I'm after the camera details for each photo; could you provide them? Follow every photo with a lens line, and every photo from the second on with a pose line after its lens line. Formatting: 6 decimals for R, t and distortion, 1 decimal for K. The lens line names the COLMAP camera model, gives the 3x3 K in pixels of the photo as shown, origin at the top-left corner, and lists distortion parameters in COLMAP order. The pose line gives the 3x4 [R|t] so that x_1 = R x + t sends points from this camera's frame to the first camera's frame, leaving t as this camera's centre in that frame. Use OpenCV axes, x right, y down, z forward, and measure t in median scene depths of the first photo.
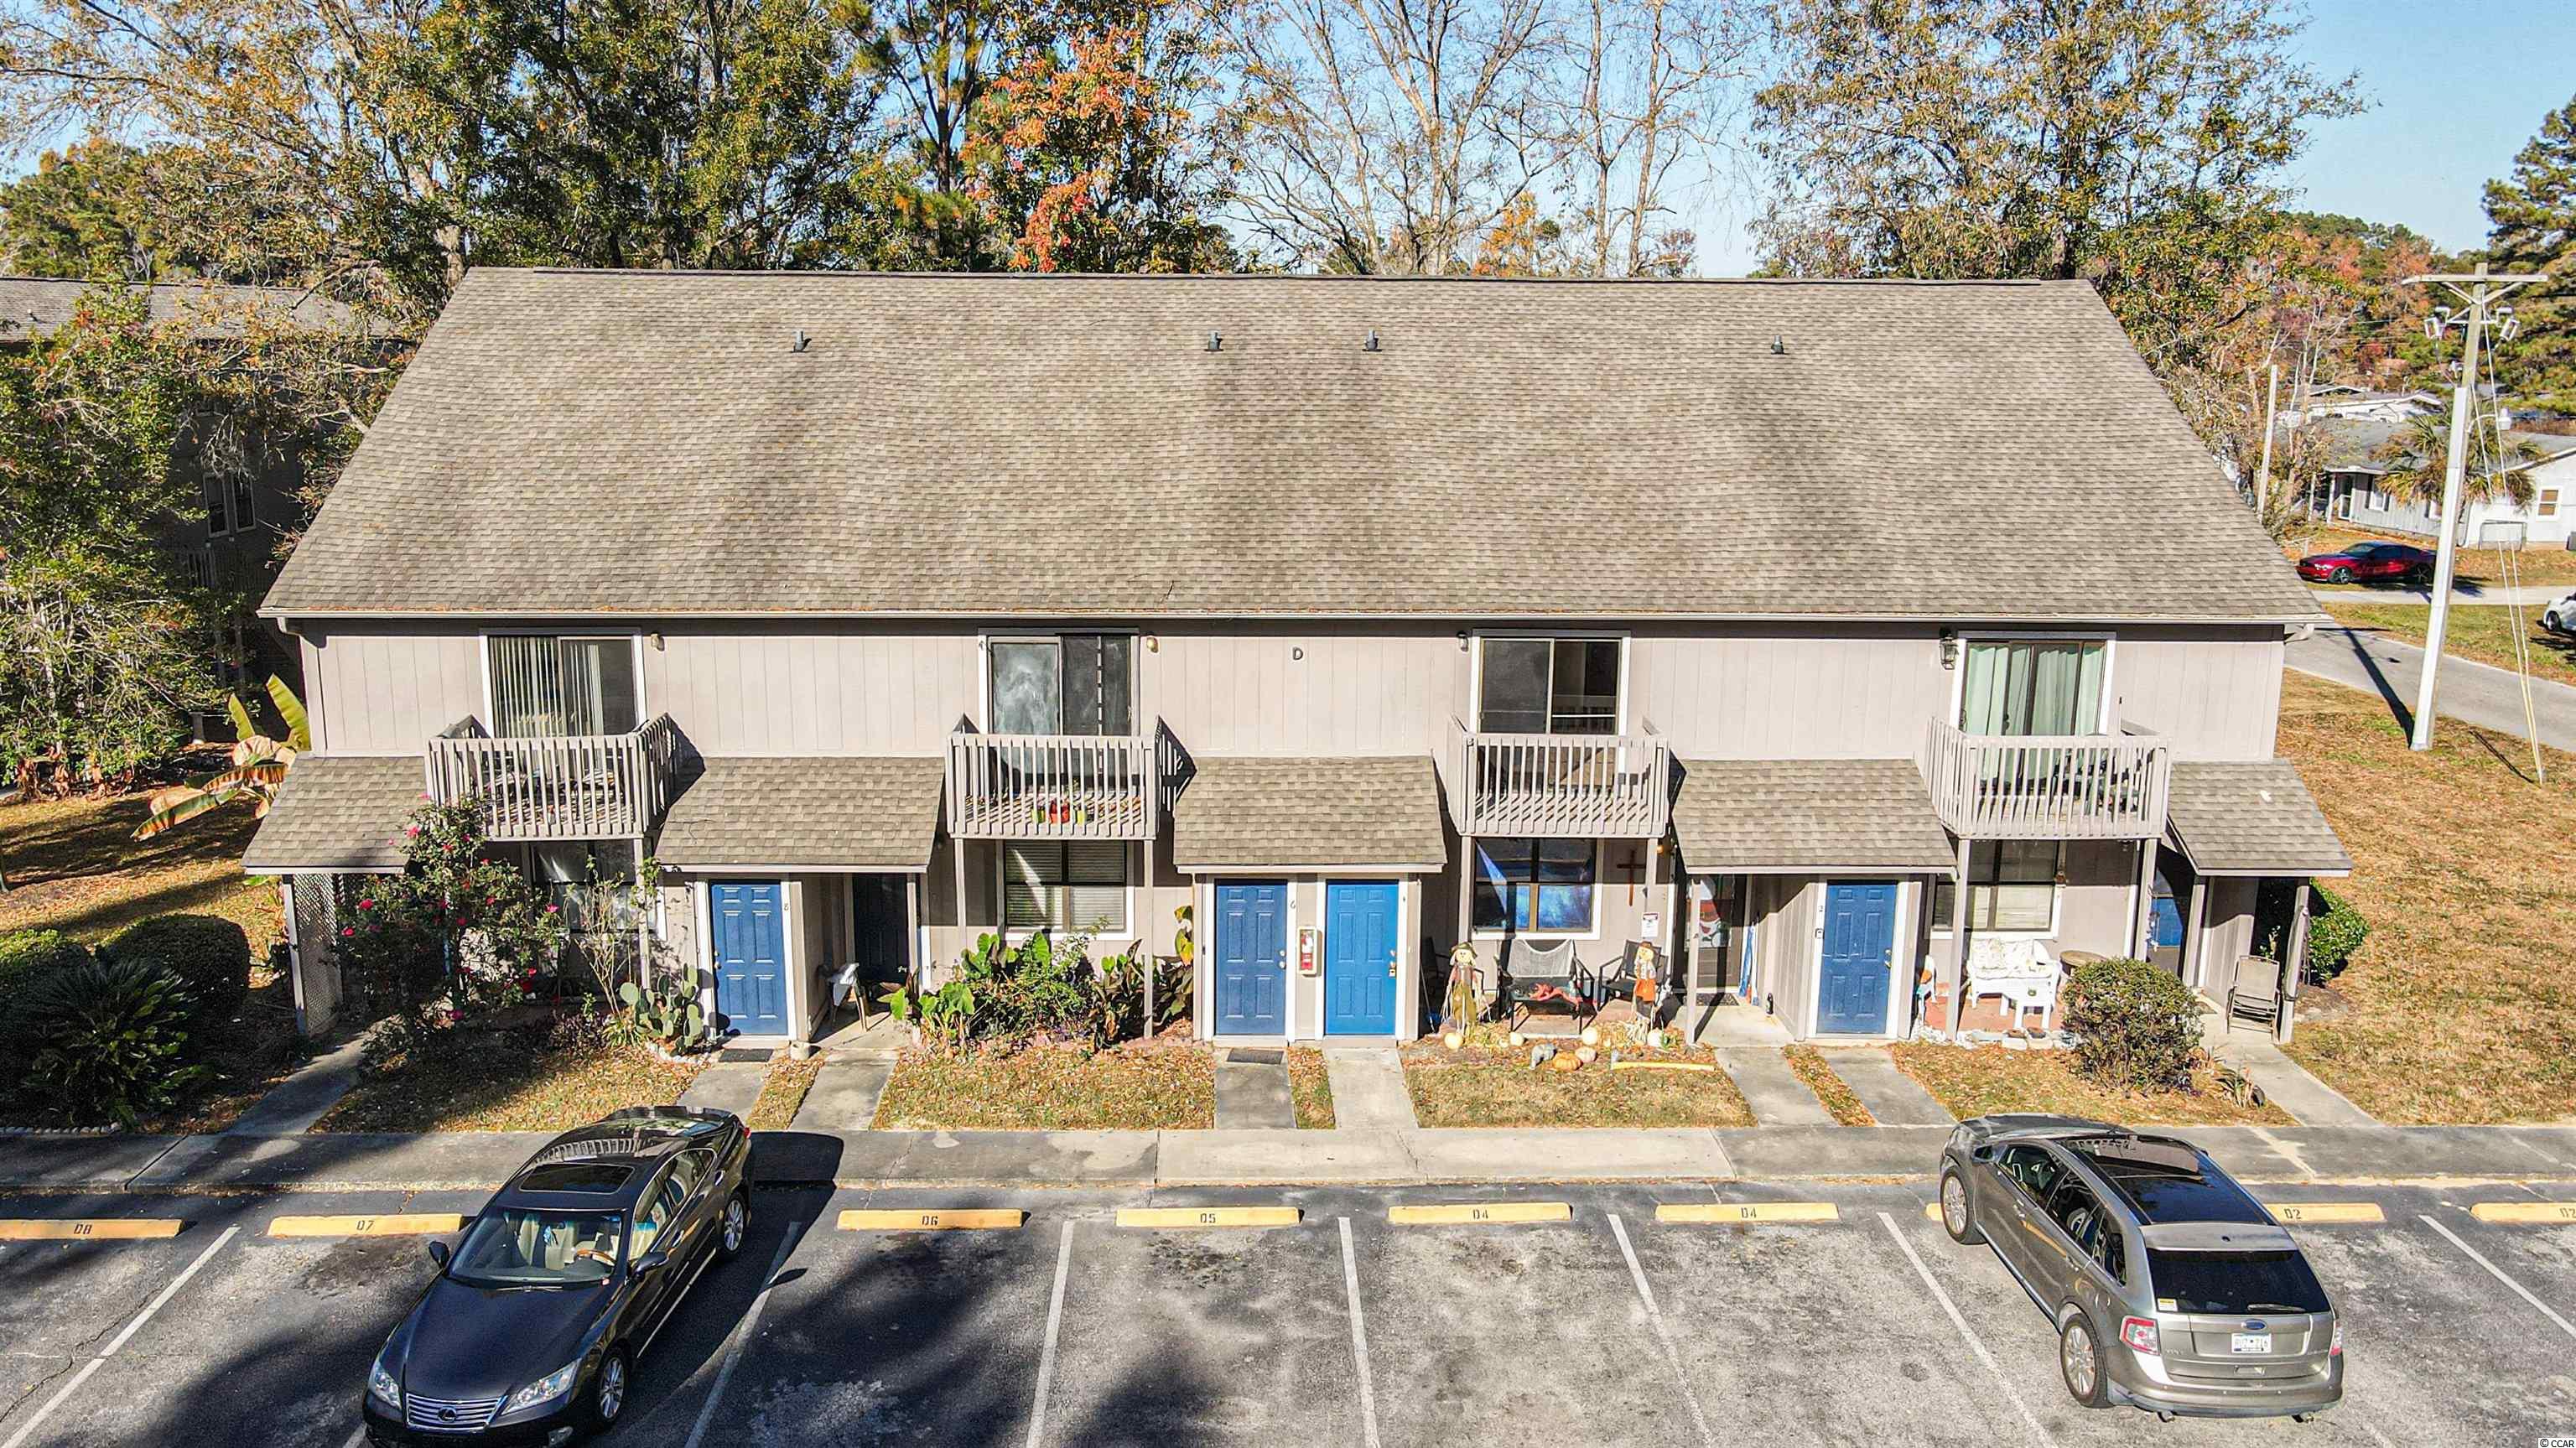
lens RADIAL K [[1903.1, 0, 1247.6], [0, 1903.1, 724.0], [0, 0, 1]] dist [0.027345, 0.003665]
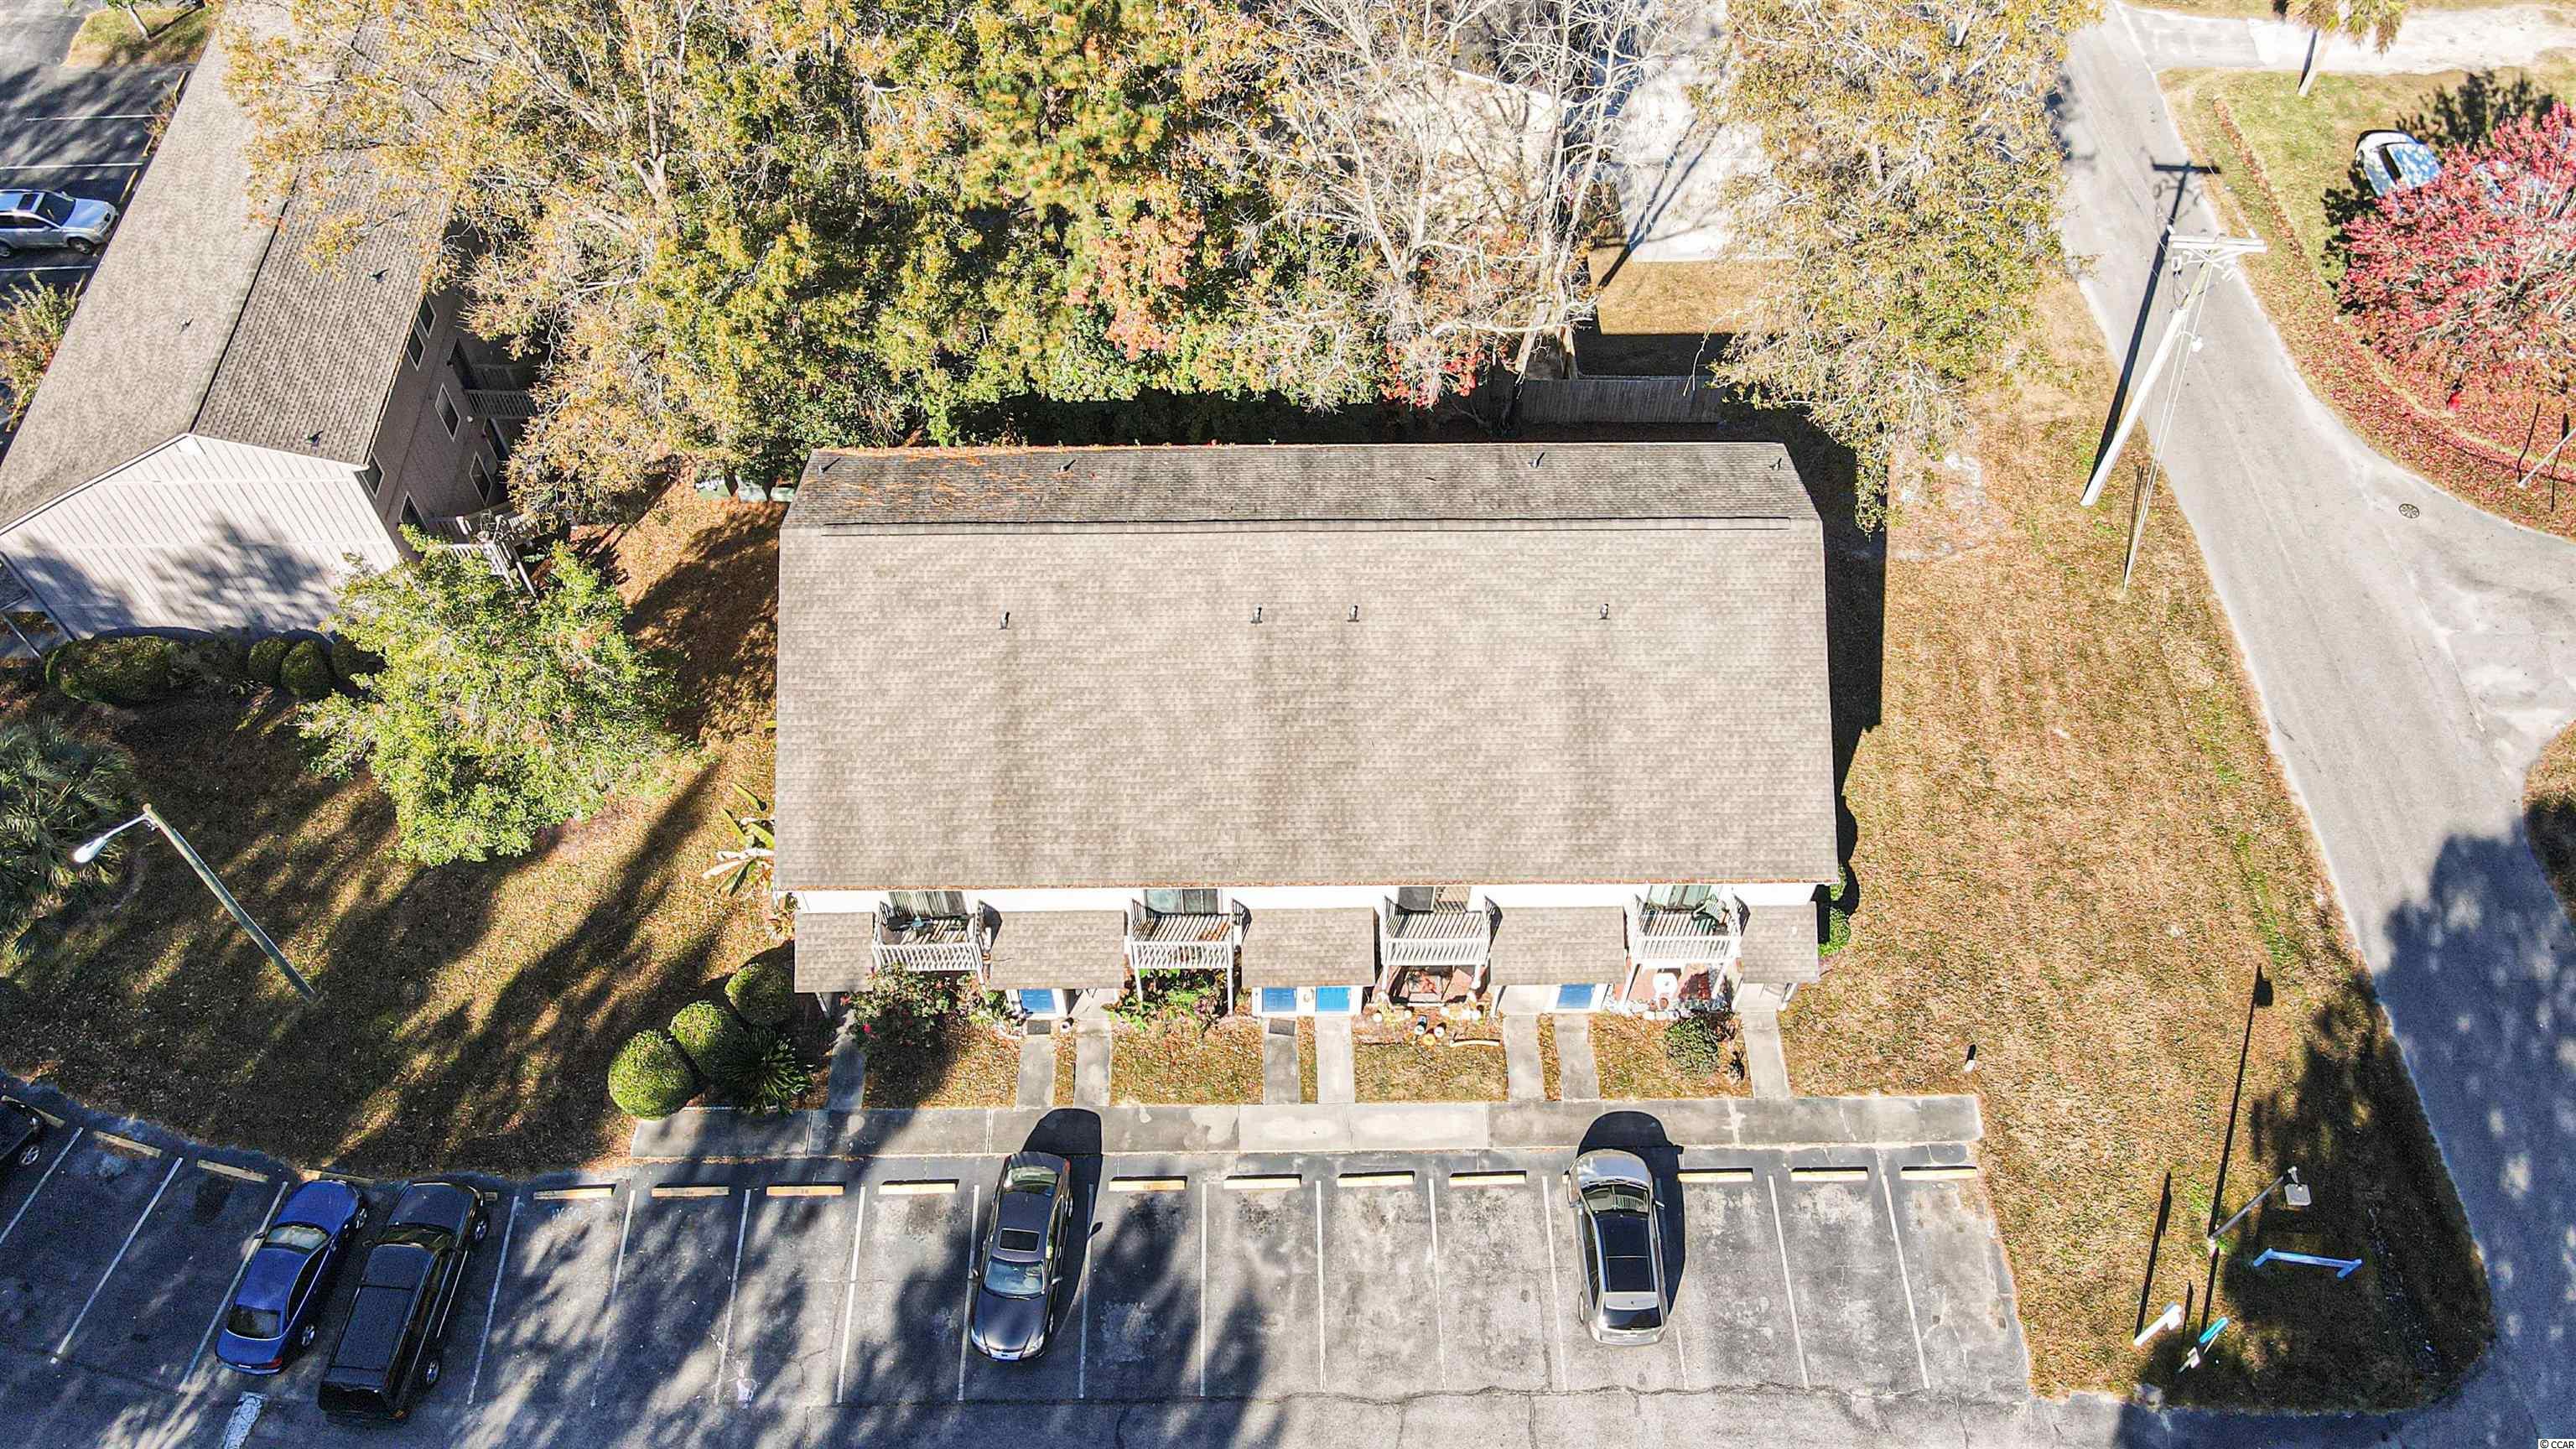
lens RADIAL K [[1903.2, 0, 1247.6], [0, 1903.2, 724.5], [0, 0, 1]] dist [0.027345, 0.003665]
pose [[0.999811, -0.001643, -0.019397, 0.008547], [0.014324, 0.736848, 0.675907, -1.712812], [0.013182, -0.676057, 0.736732, -0.364187]]
